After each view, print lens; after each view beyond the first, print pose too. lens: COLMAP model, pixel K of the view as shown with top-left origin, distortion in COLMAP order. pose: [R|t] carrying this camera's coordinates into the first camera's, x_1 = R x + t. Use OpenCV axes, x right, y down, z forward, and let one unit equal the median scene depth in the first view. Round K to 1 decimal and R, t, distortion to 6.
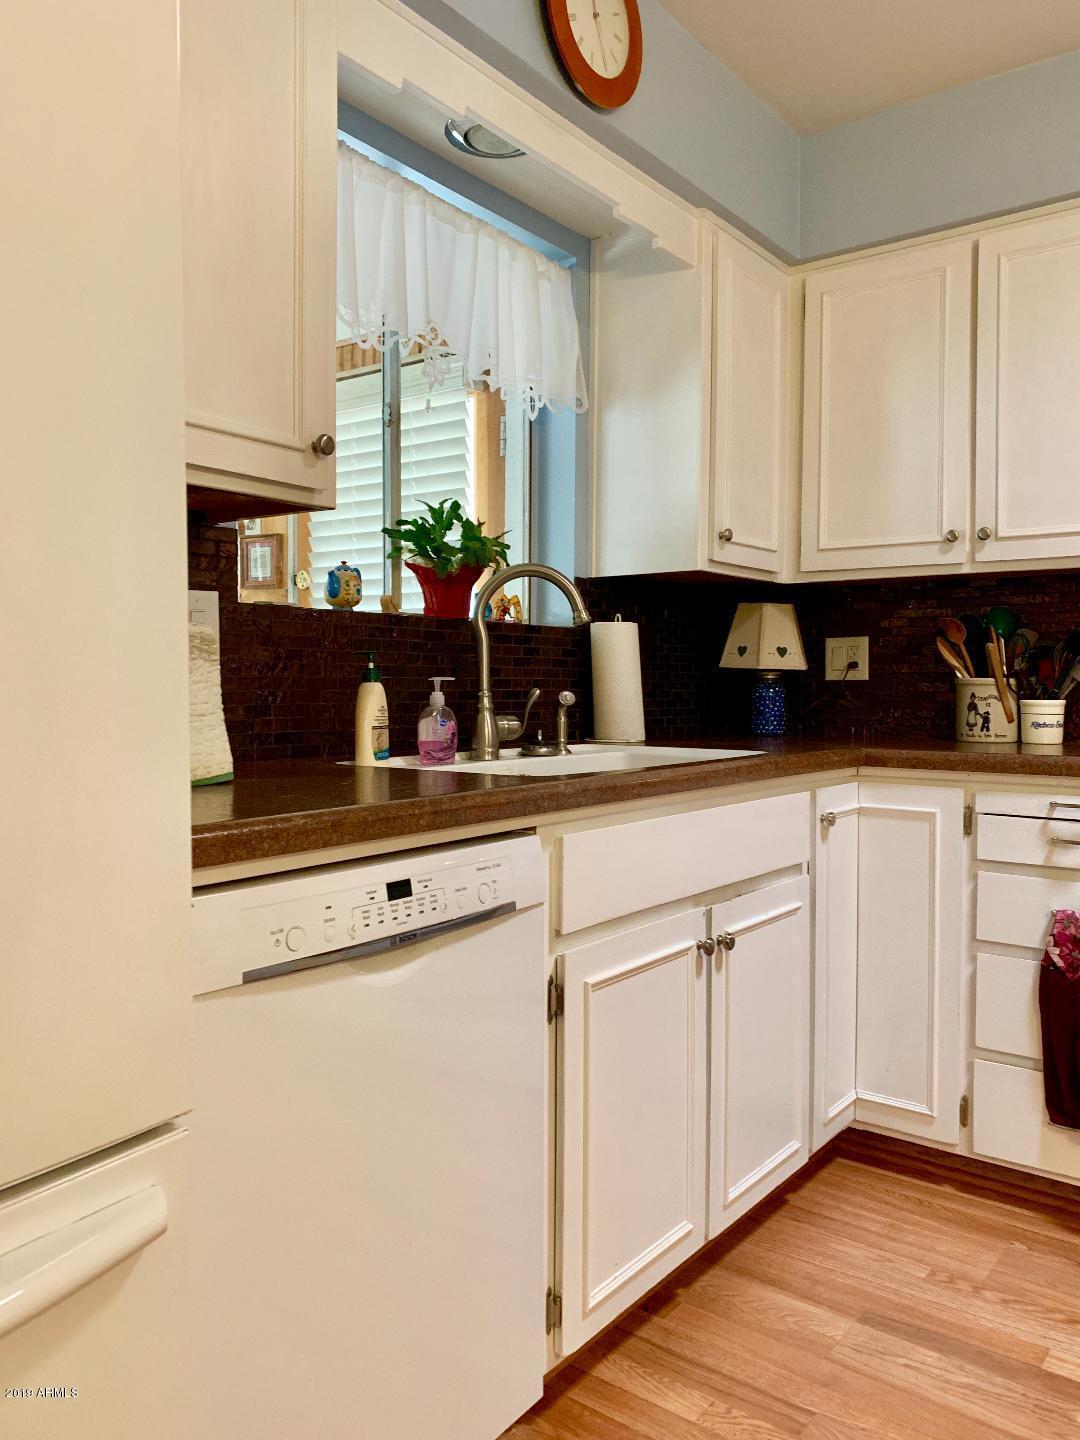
lens RADIAL K [[1106.6, 0, 540.0], [0, 1106.6, 720.0], [0, 0, 1]] dist [0.086196, -0.159078]
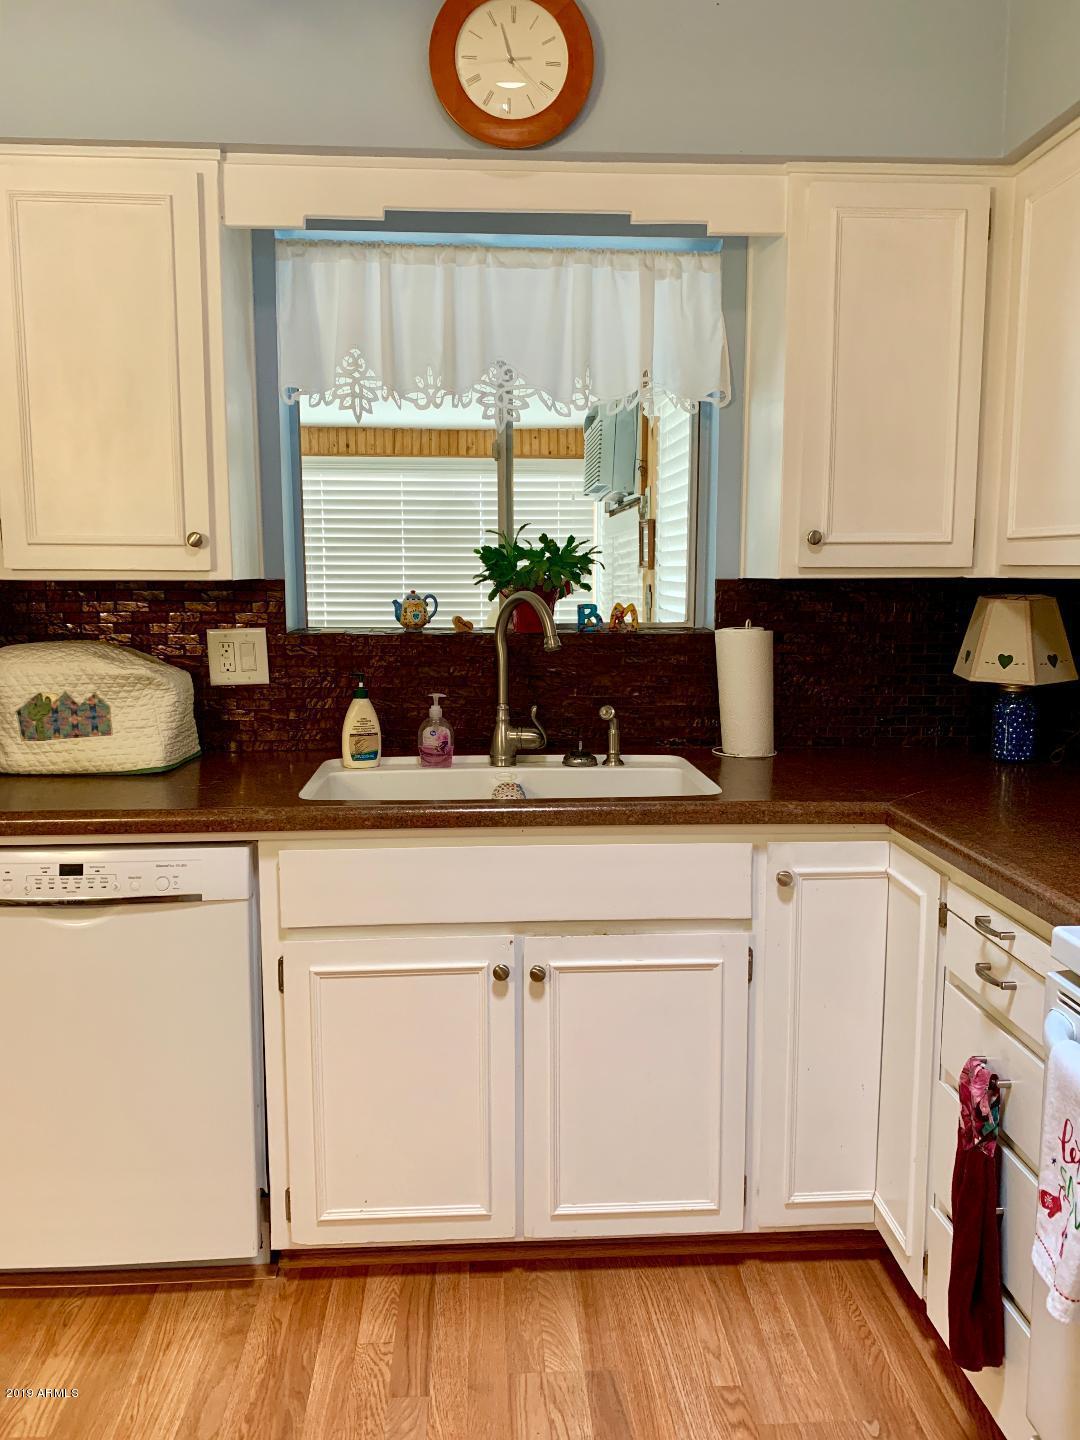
lens RADIAL K [[1165.5, 0, 540.0], [0, 1165.5, 720.0], [0, 0, 1]] dist [0.085091, -0.126255]
pose [[0.641686, 0.101327, -0.760244, 0.916617], [-0.021135, 0.993194, 0.114536, -0.153725], [0.766676, -0.057428, 0.639461, 0.287353]]
